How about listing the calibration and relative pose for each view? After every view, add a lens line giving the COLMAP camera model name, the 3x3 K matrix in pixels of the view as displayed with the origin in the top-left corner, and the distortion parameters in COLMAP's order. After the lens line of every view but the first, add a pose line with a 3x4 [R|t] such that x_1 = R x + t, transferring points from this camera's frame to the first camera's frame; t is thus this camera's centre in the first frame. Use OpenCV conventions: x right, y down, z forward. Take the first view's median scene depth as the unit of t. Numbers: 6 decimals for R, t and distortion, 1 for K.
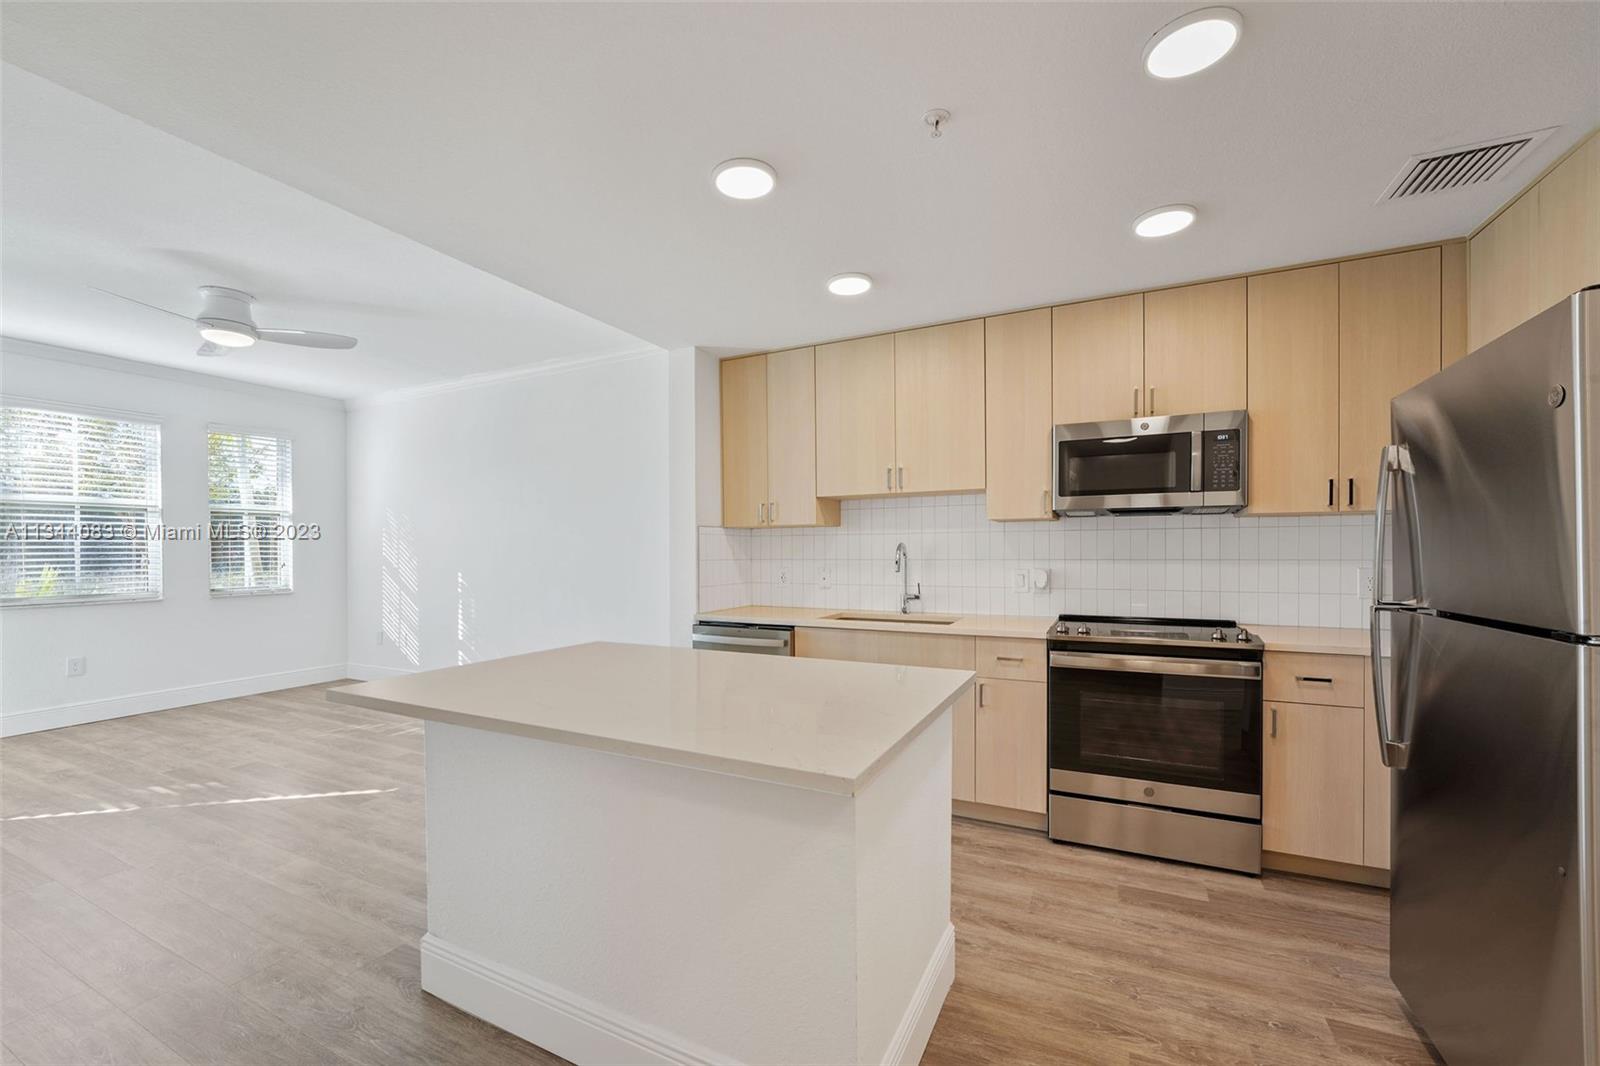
lens RADIAL K [[658.0, 0, 787.9], [0, 658.0, 556.6], [0, 0, 1]] dist [-0.003052, -0.000187]
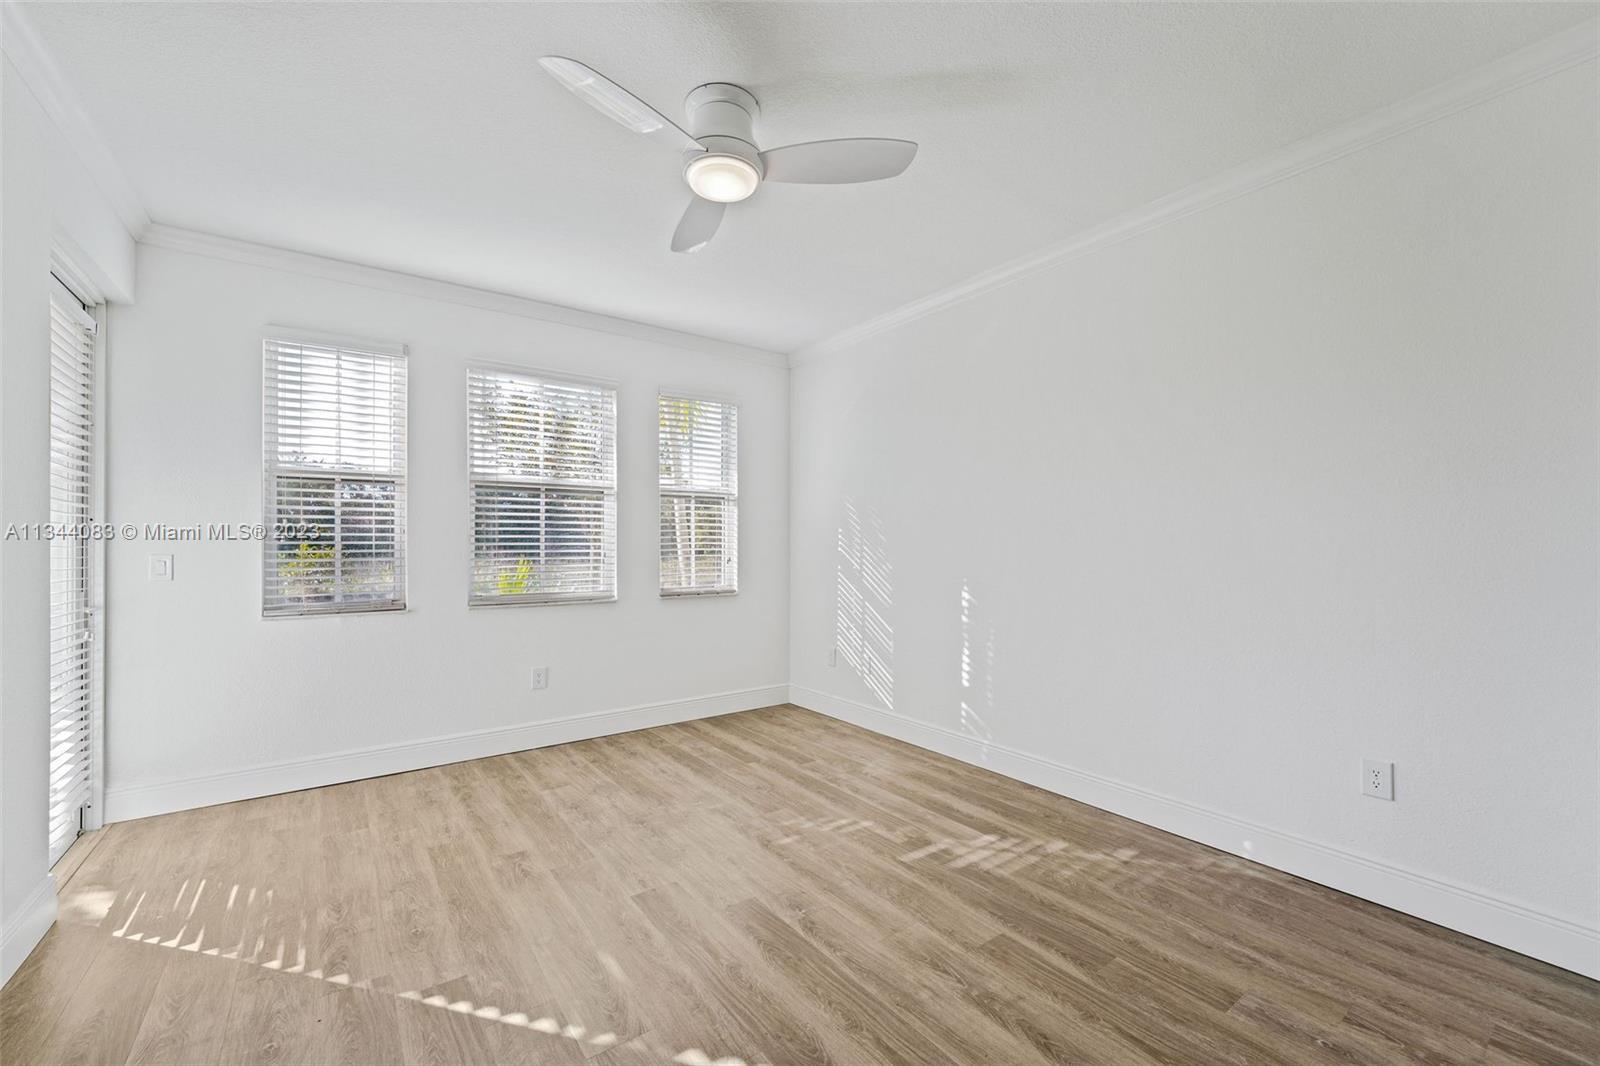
lens RADIAL K [[647.1, 0, 789.8], [0, 647.1, 544.4], [0, 0, 1]] dist [-0.002304, 0.000091]
pose [[0.891033, 0.002699, -0.453930, -0.518702], [-0.008441, 0.999908, -0.010625, 0.002376], [0.453860, 0.013299, 0.890974, 0.495200]]
